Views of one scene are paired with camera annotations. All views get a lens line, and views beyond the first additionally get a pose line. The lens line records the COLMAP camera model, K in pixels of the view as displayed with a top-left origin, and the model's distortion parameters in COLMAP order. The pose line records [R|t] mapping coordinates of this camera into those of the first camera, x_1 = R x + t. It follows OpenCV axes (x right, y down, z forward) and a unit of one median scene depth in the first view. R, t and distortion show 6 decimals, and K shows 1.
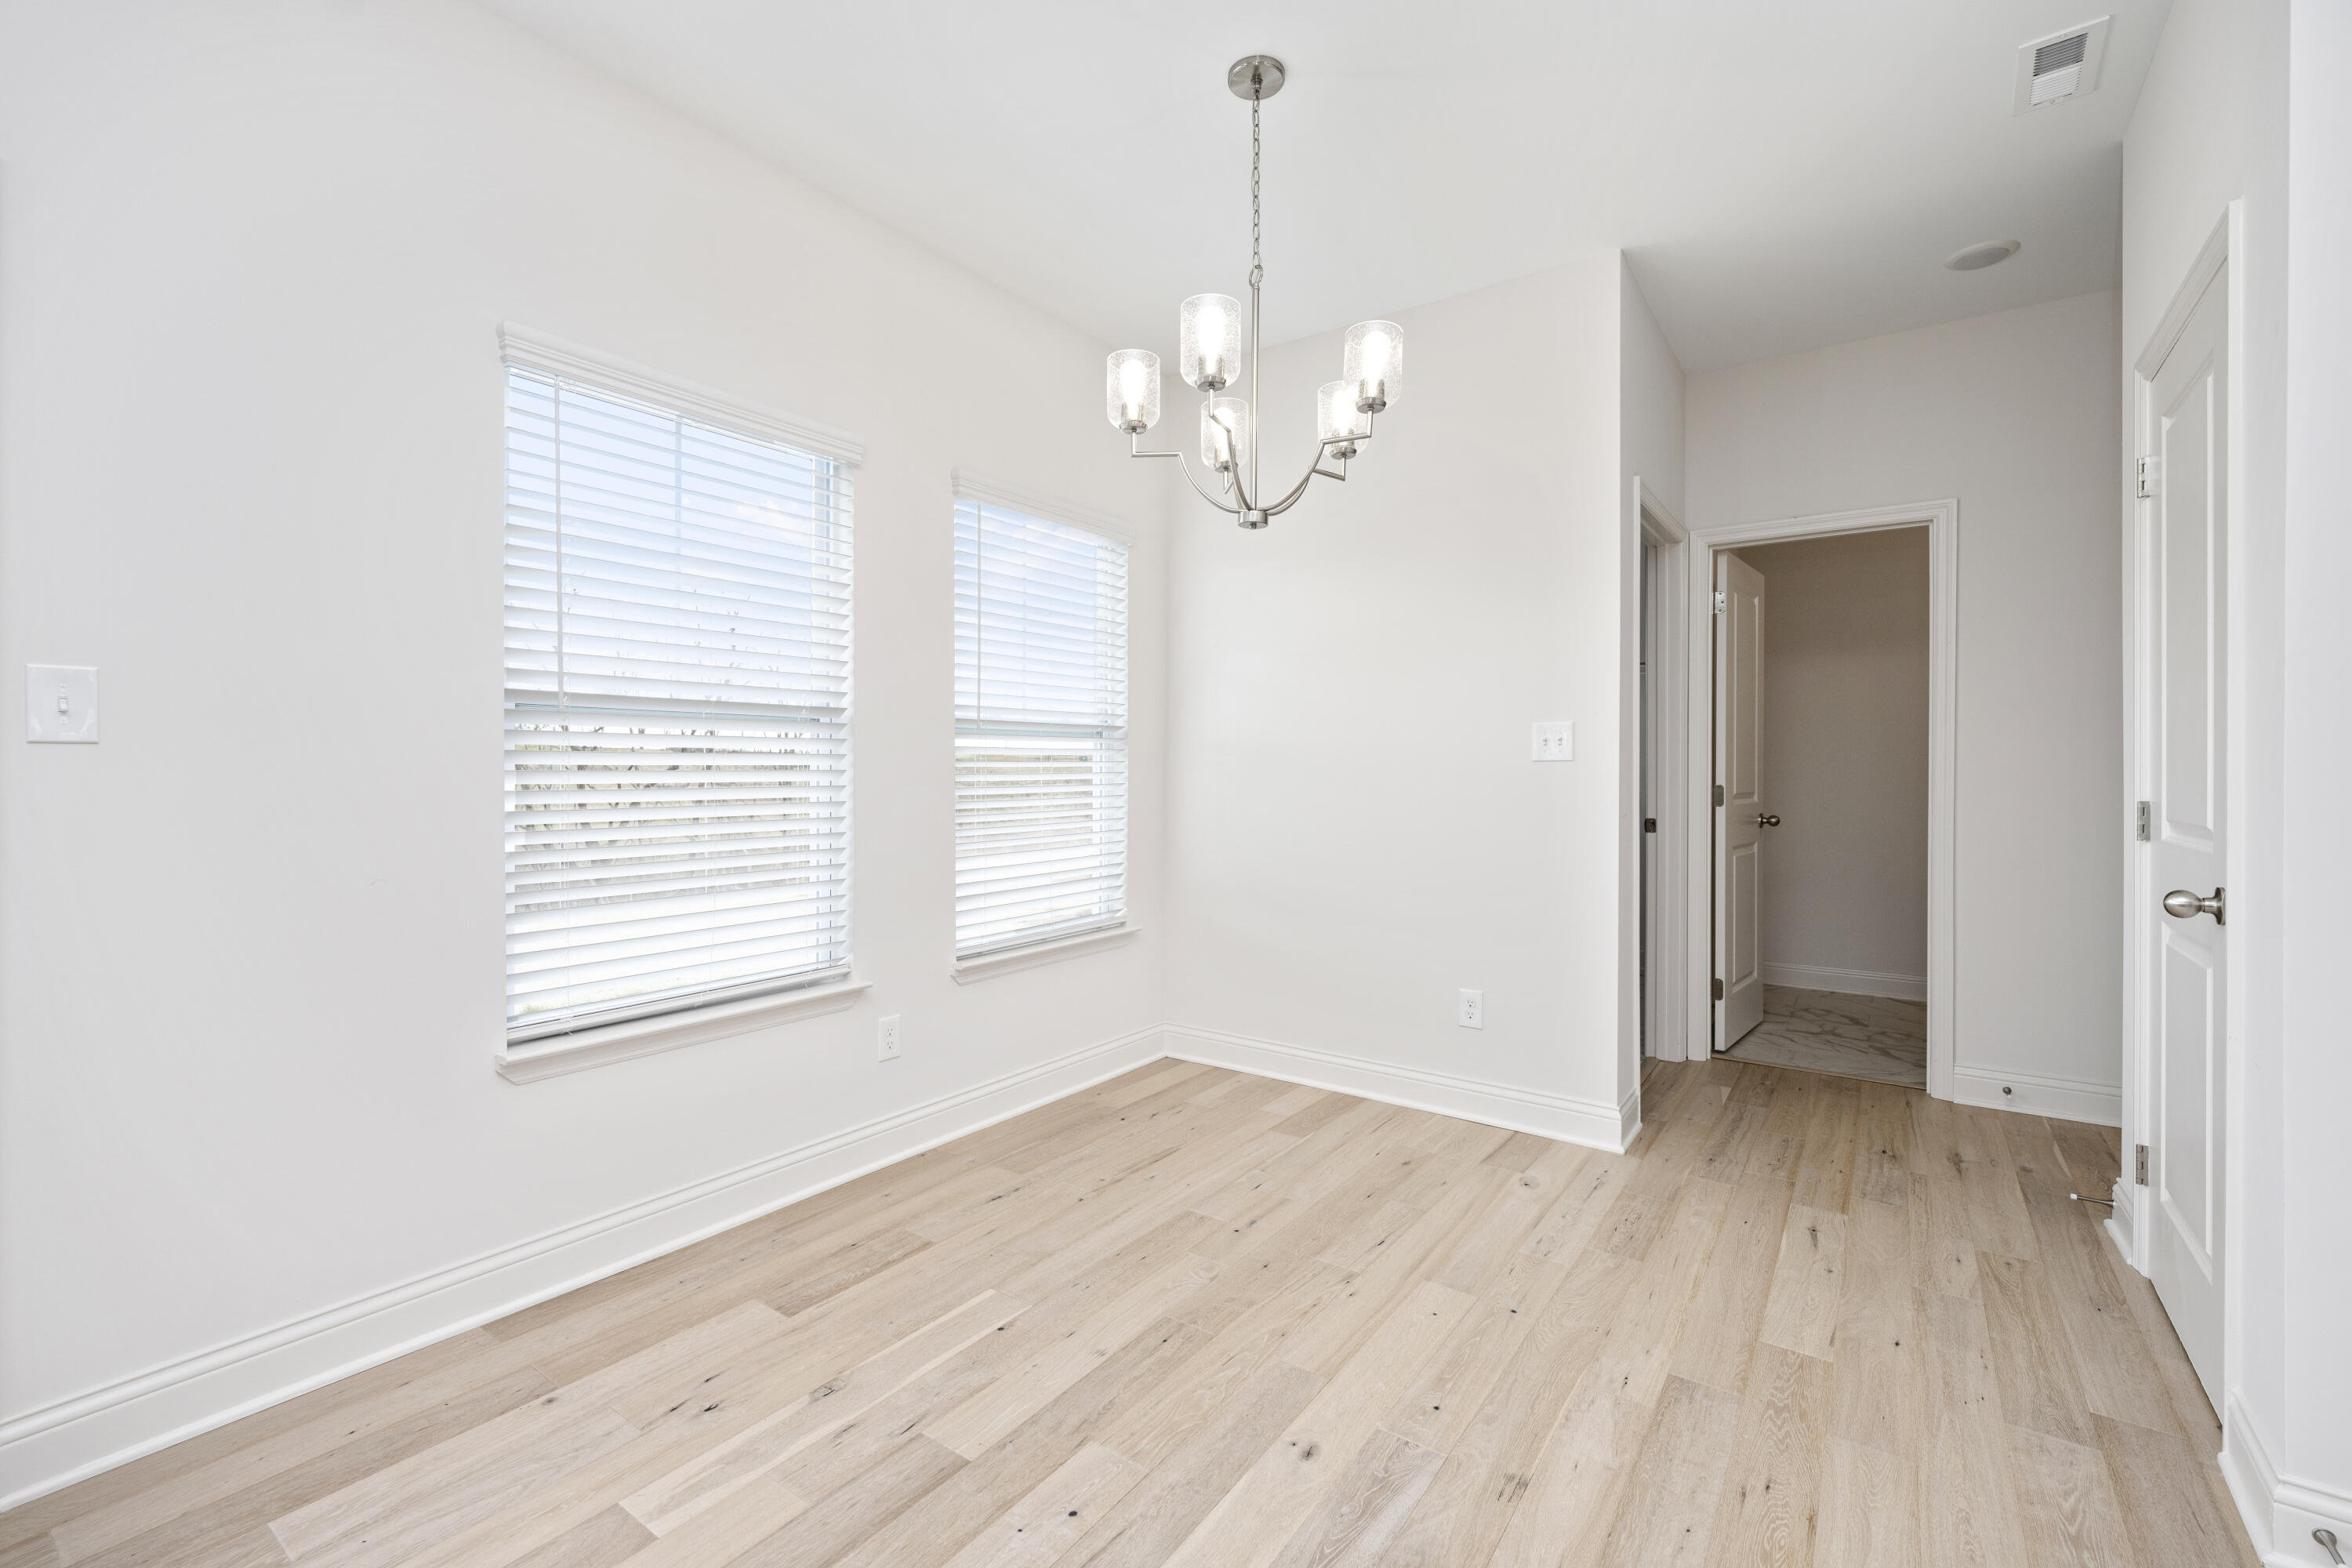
lens RADIAL K [[1003.6, 0, 1167.9], [0, 1003.6, 770.3], [0, 0, 1]] dist [-0.000931, -0.000351]
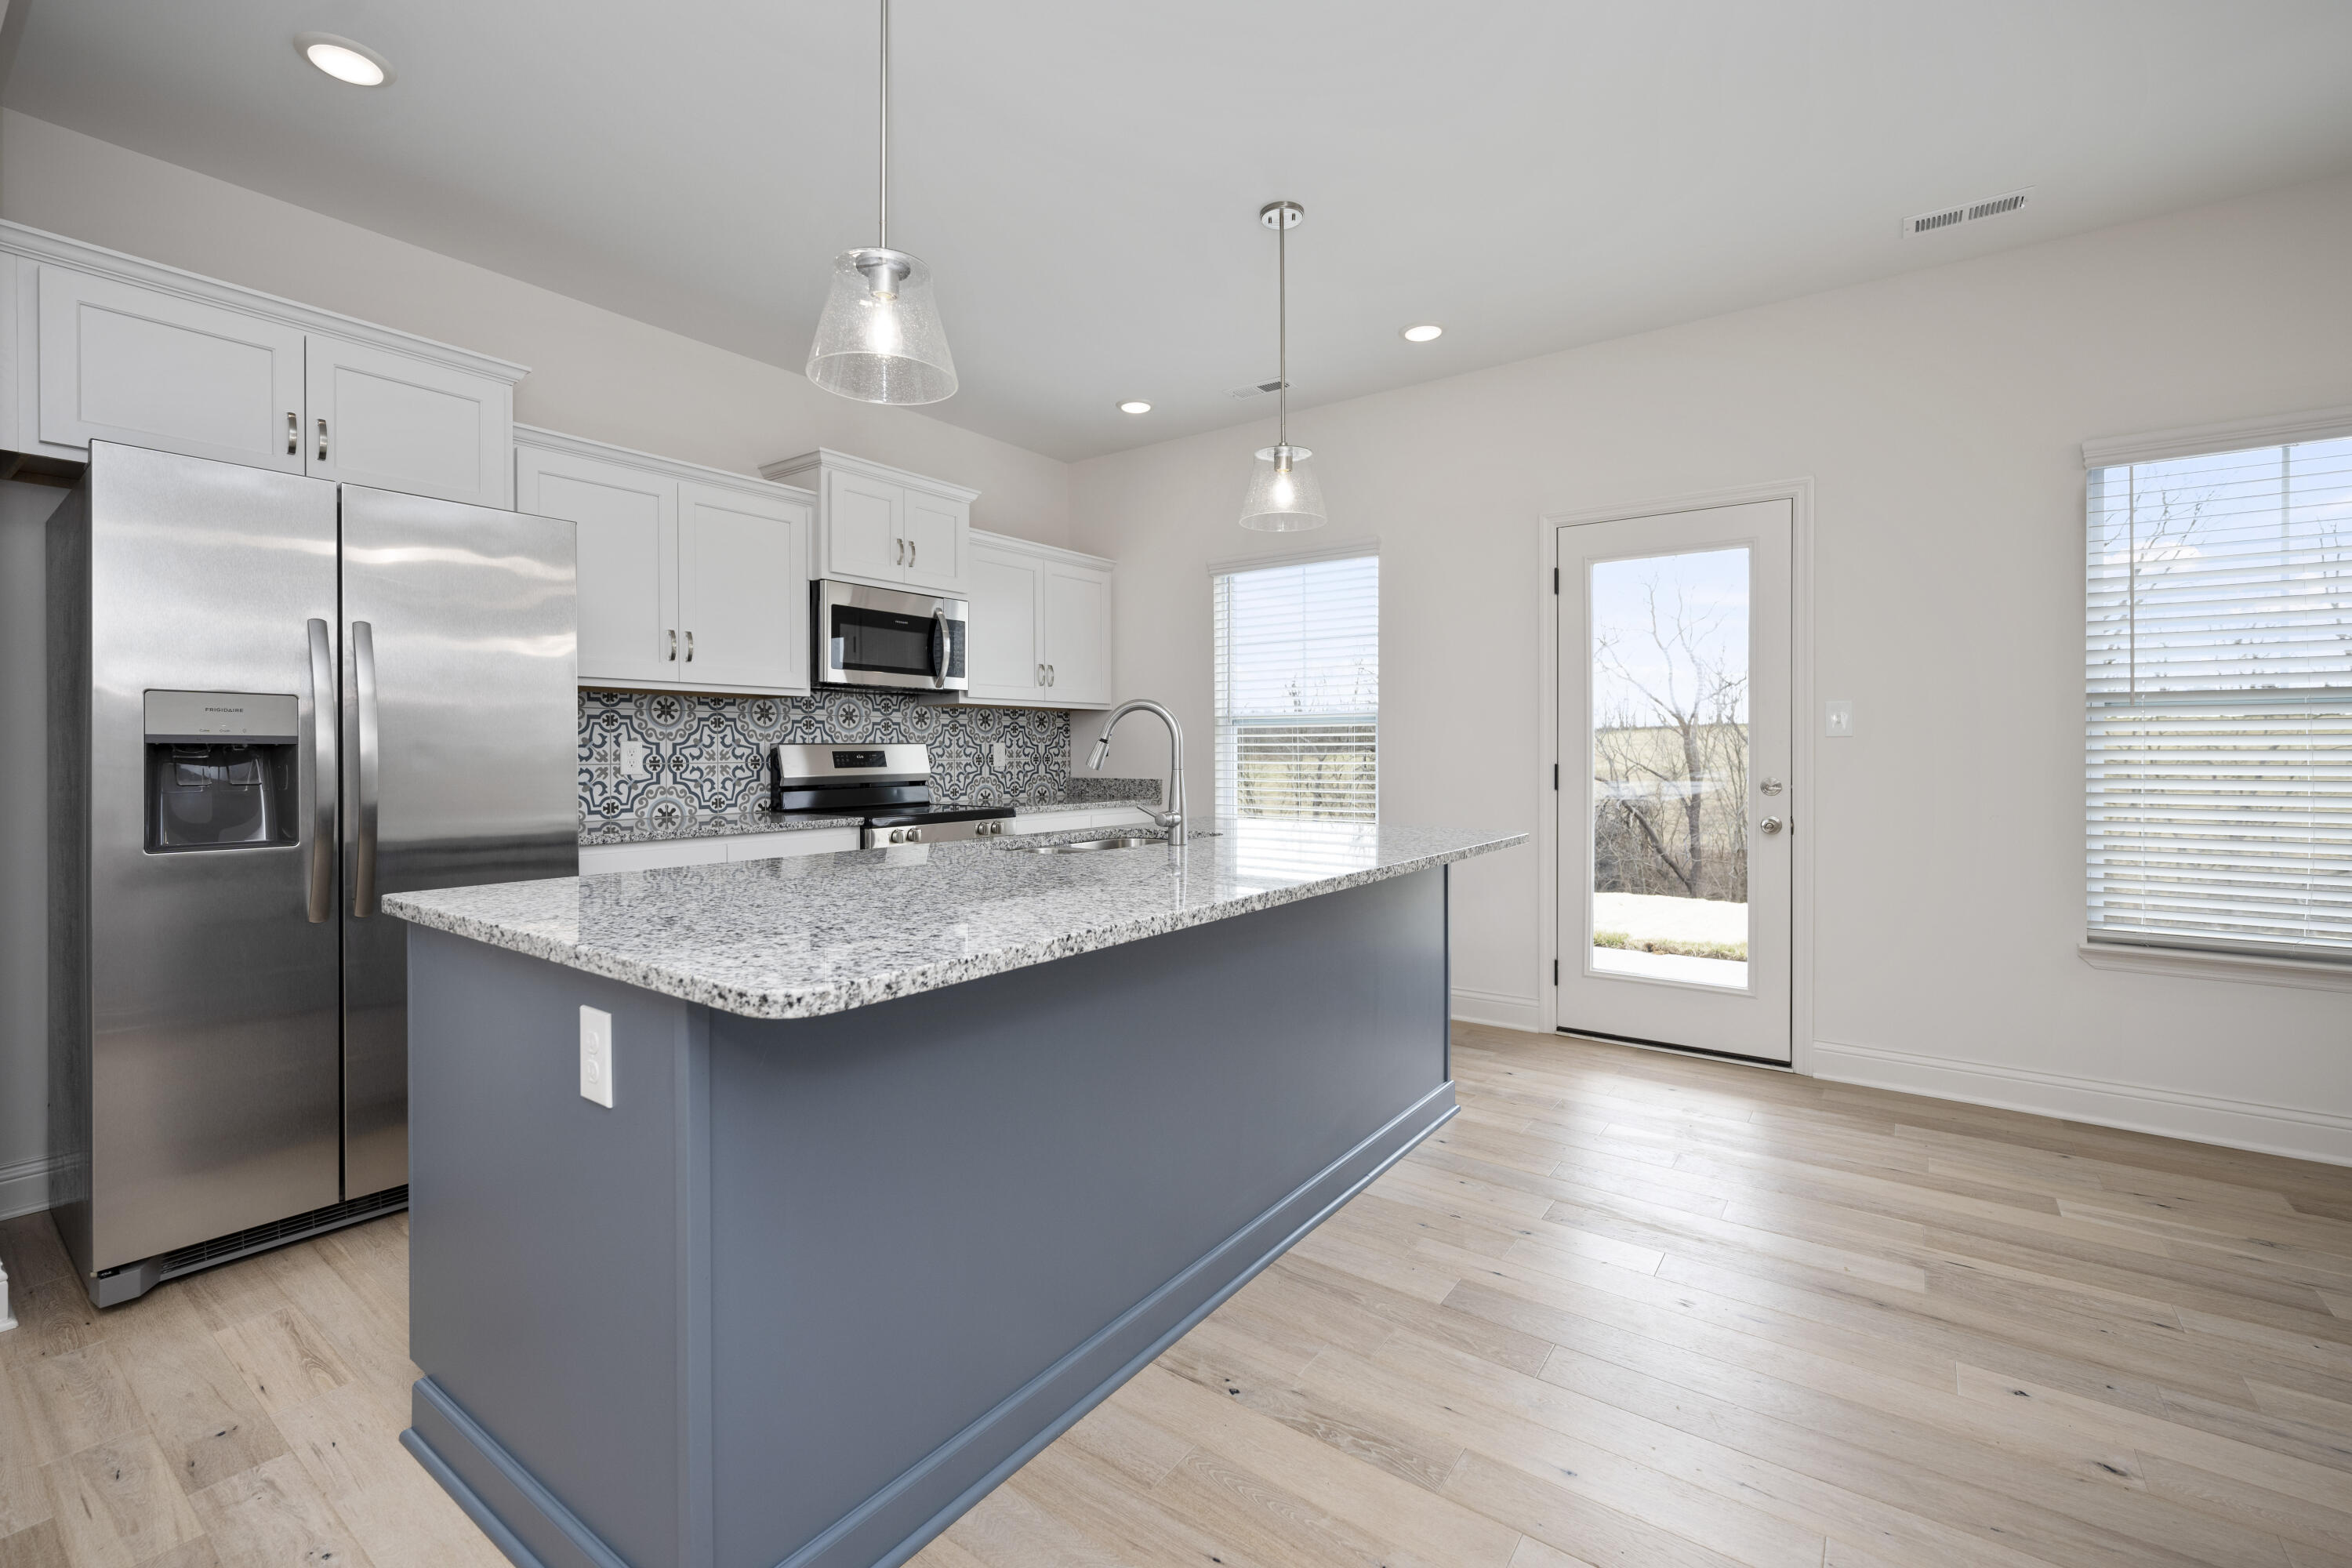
lens RADIAL K [[1031.7, 0, 1149.0], [0, 1031.7, 757.9], [0, 0, 1]] dist [0.000285, 0.000238]
pose [[-0.009298, 0.009402, -0.999913, 0.808904], [-0.003477, 0.999949, 0.009435, 0.002775], [0.999951, 0.003564, -0.009265, -0.327735]]
